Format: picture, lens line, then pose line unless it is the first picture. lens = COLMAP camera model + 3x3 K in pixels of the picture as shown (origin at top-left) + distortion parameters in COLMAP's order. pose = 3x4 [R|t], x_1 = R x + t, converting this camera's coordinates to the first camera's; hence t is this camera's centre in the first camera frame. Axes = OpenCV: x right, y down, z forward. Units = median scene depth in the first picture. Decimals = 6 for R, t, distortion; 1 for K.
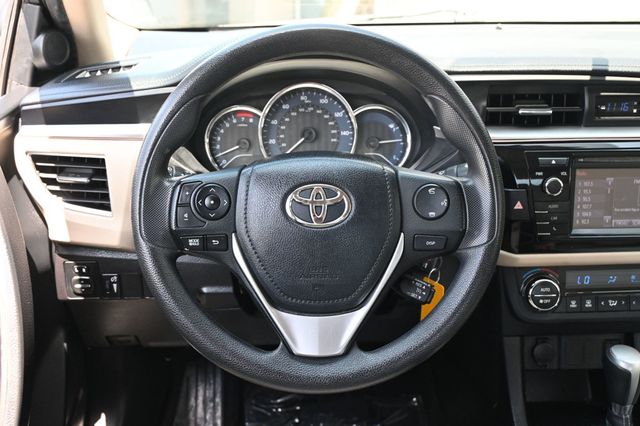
lens RADIAL K [[753.2, 0, 316.6], [0, 753.2, 218.3], [0, 0, 1]] dist [-0.023292, 0.000000]
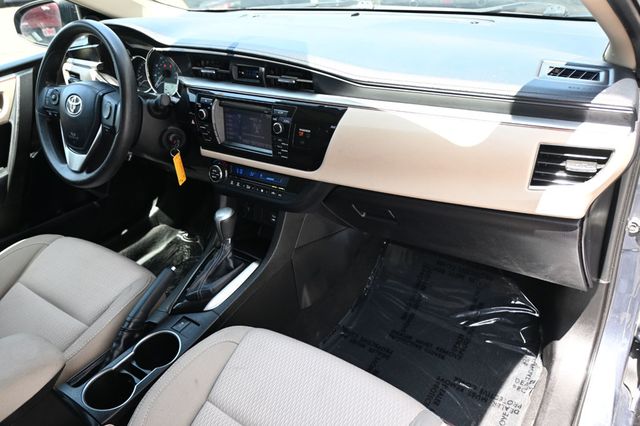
lens RADIAL K [[488.6, 0, 320.1], [0, 488.6, 211.8], [0, 0, 1]] dist [-0.011442, -0.007416]
pose [[0.801180, 0.247705, -0.544751, 1.218923], [-0.143011, 0.963186, 0.227642, -0.121708], [0.581084, -0.104477, 0.807109, 0.171387]]
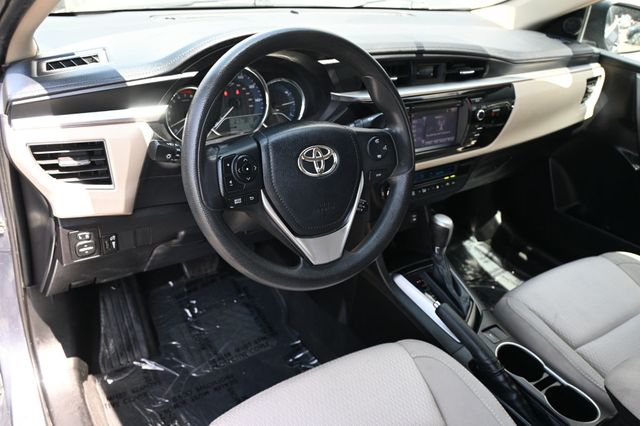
lens RADIAL K [[511.8, 0, 315.6], [0, 511.8, 217.3], [0, 0, 1]] dist [-0.002480, -0.014920]
pose [[0.854421, -0.189391, 0.483834, -0.404640], [0.103891, 0.974669, 0.198058, -0.086984], [-0.509088, -0.118959, 0.852454, 0.133840]]
